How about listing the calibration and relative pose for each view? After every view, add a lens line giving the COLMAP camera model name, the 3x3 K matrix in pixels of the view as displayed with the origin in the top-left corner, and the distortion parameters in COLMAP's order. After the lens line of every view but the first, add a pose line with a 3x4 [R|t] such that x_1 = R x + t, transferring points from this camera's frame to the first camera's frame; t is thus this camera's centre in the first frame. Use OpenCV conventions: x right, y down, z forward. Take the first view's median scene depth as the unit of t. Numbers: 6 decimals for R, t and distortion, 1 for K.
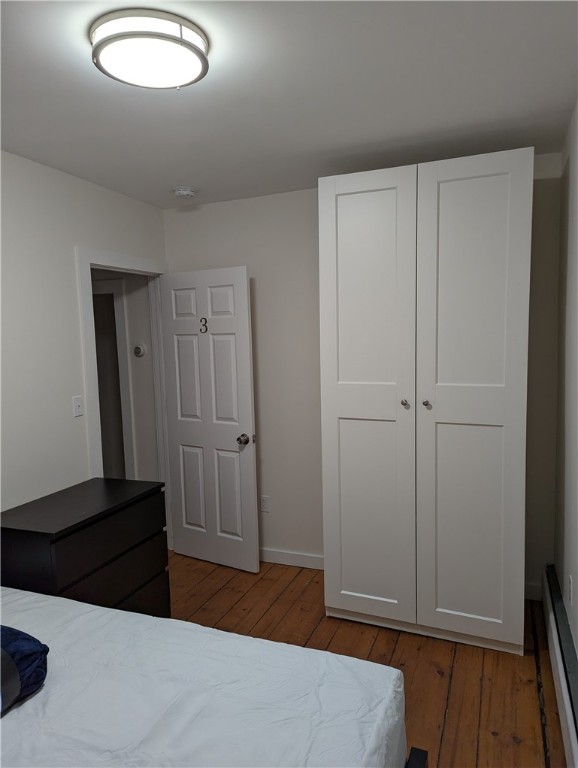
lens RADIAL K [[541.3, 0, 285.7], [0, 541.3, 383.8], [0, 0, 1]] dist [0.050669, -0.000544]
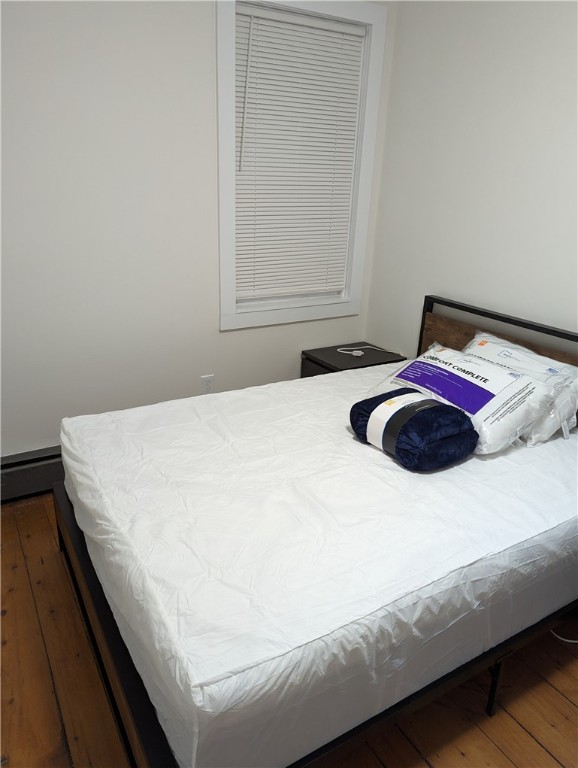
lens RADIAL K [[541.3, 0, 285.7], [0, 541.3, 383.8], [0, 0, 1]] dist [0.050669, -0.000544]
pose [[-0.600301, 0.292542, -0.744351, 0.610523], [-0.094314, 0.898313, 0.429113, -0.101237], [0.794194, 0.327799, -0.511668, 1.531341]]
